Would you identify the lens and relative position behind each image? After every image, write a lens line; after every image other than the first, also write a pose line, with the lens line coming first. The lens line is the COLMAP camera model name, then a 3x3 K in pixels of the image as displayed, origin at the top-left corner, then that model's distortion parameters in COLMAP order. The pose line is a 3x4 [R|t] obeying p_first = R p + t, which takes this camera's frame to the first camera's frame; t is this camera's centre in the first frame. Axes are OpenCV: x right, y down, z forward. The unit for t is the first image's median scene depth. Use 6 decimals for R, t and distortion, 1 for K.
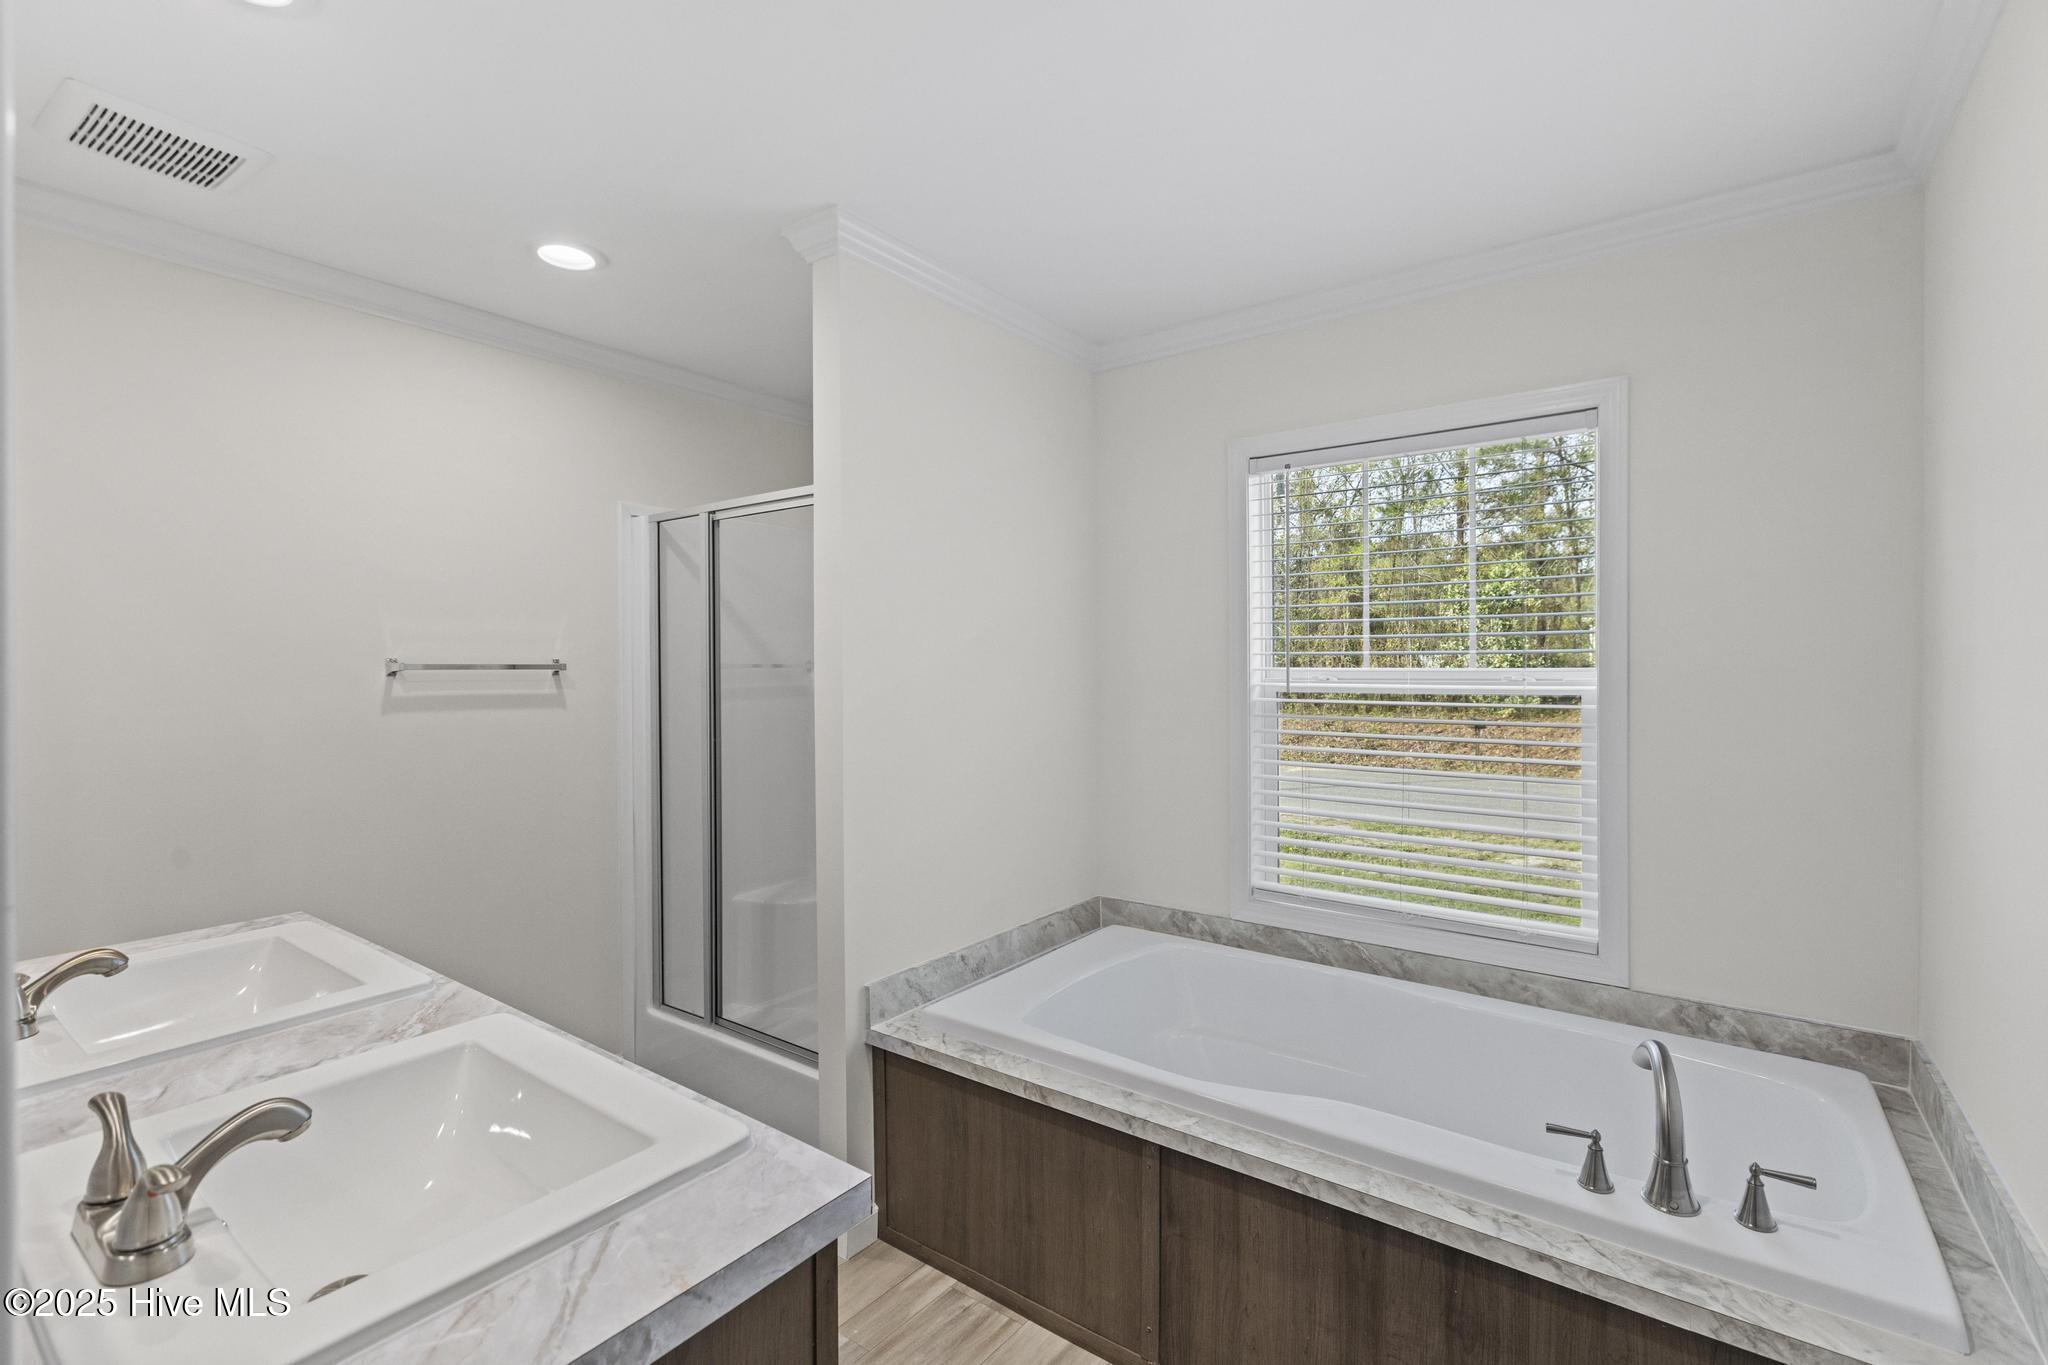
lens RADIAL K [[914.3, 0, 1018.5], [0, 914.3, 675.6], [0, 0, 1]] dist [0.008703, -0.003168]
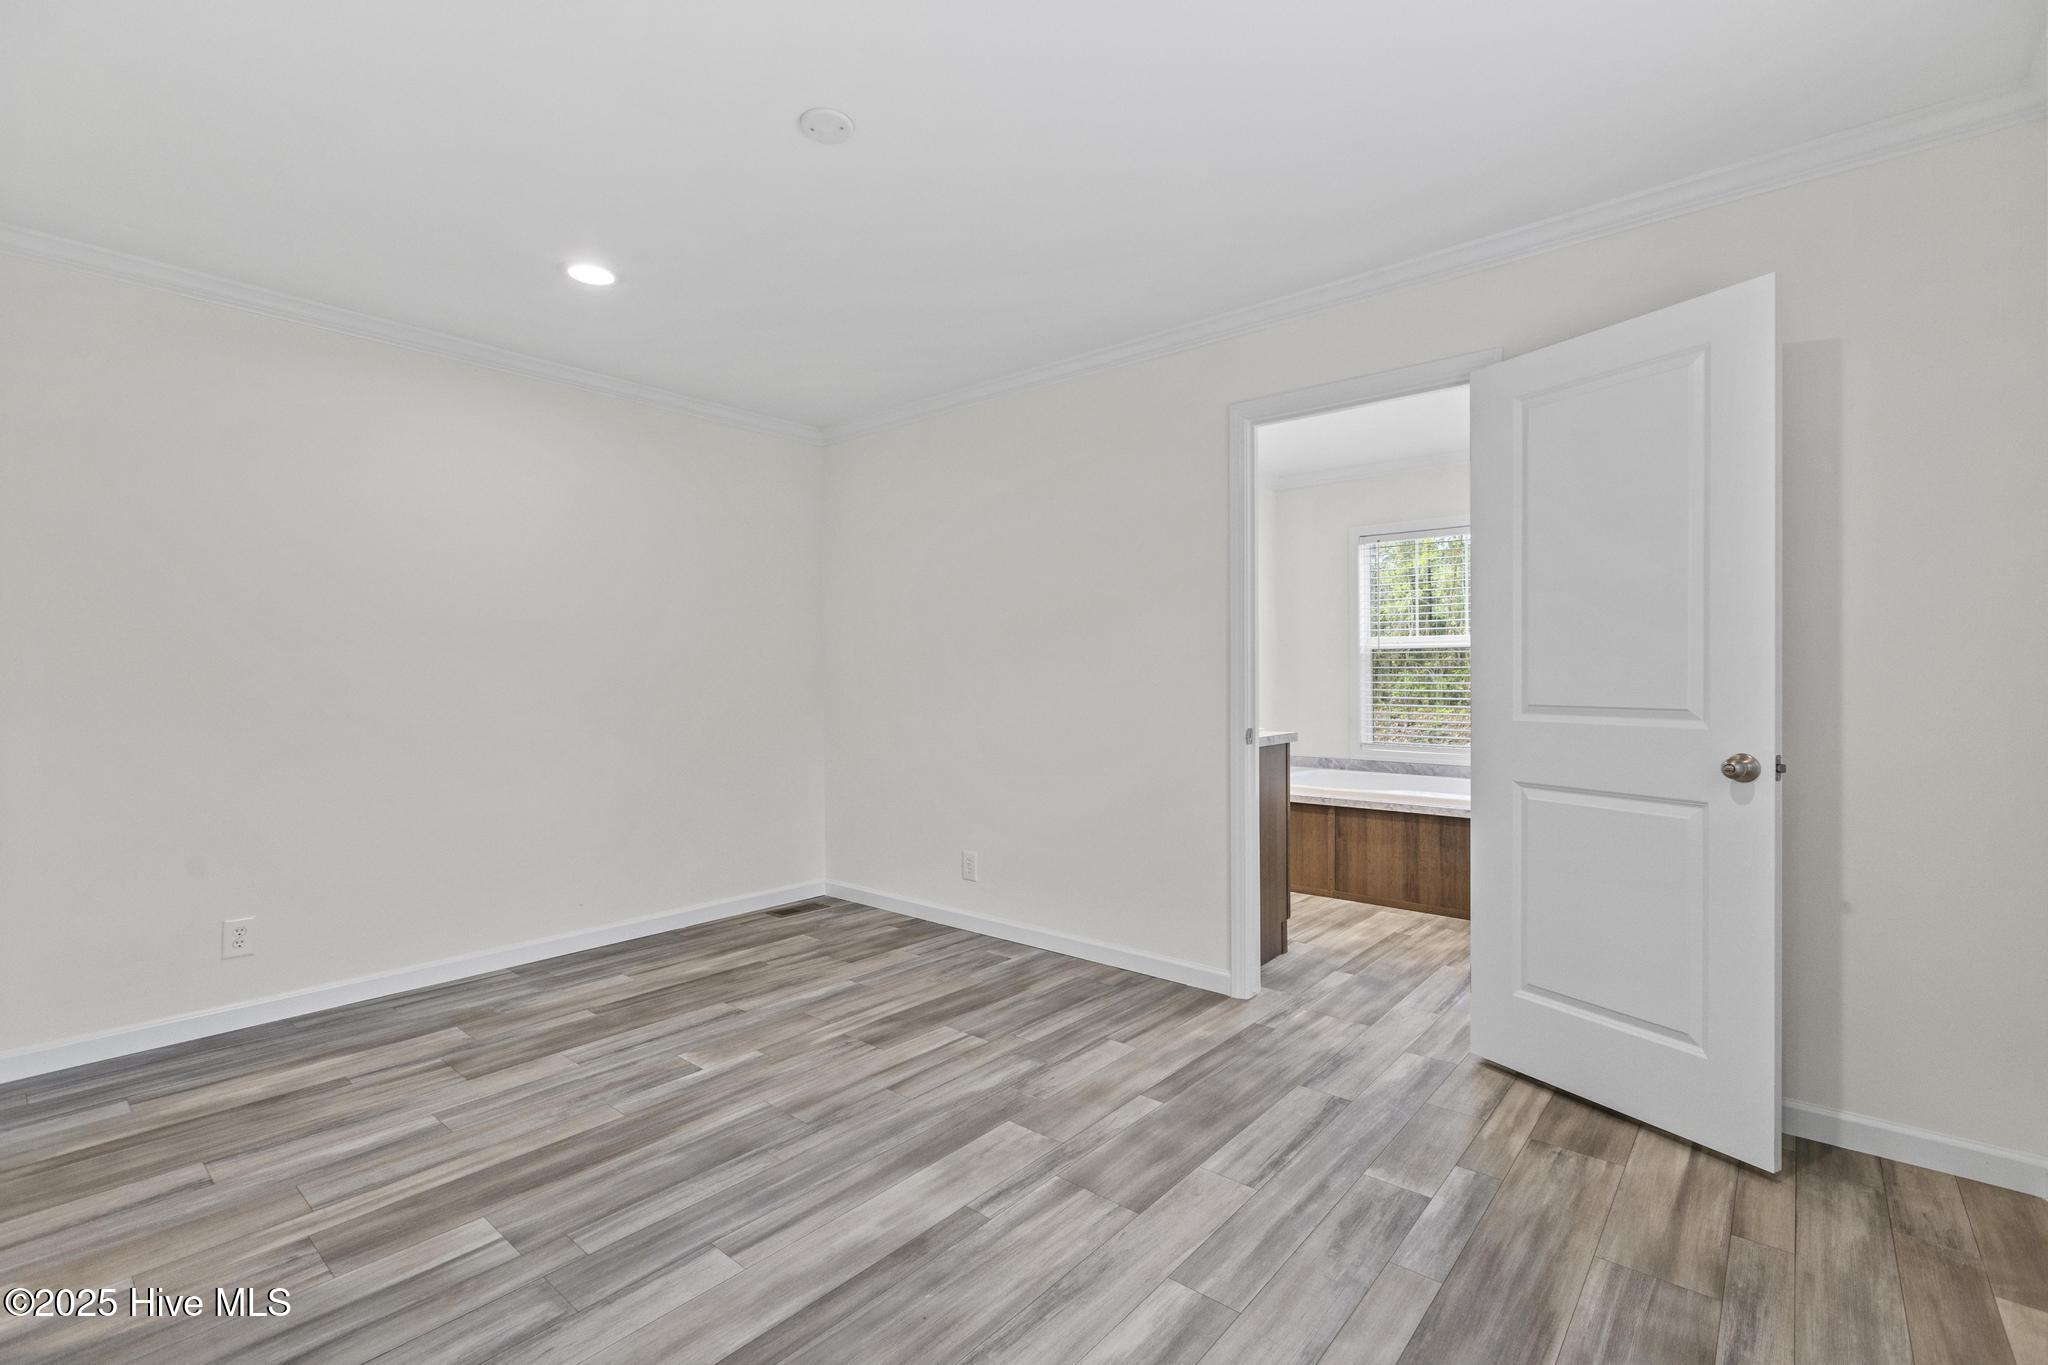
lens RADIAL K [[914.3, 0, 1032.3], [0, 914.3, 692.0], [0, 0, 1]] dist [0.008703, -0.003168]
pose [[0.998812, -0.005331, -0.048432, -0.403907], [0.005794, 0.999939, 0.009424, 0.095819], [0.048379, -0.009694, 0.998782, -1.153772]]
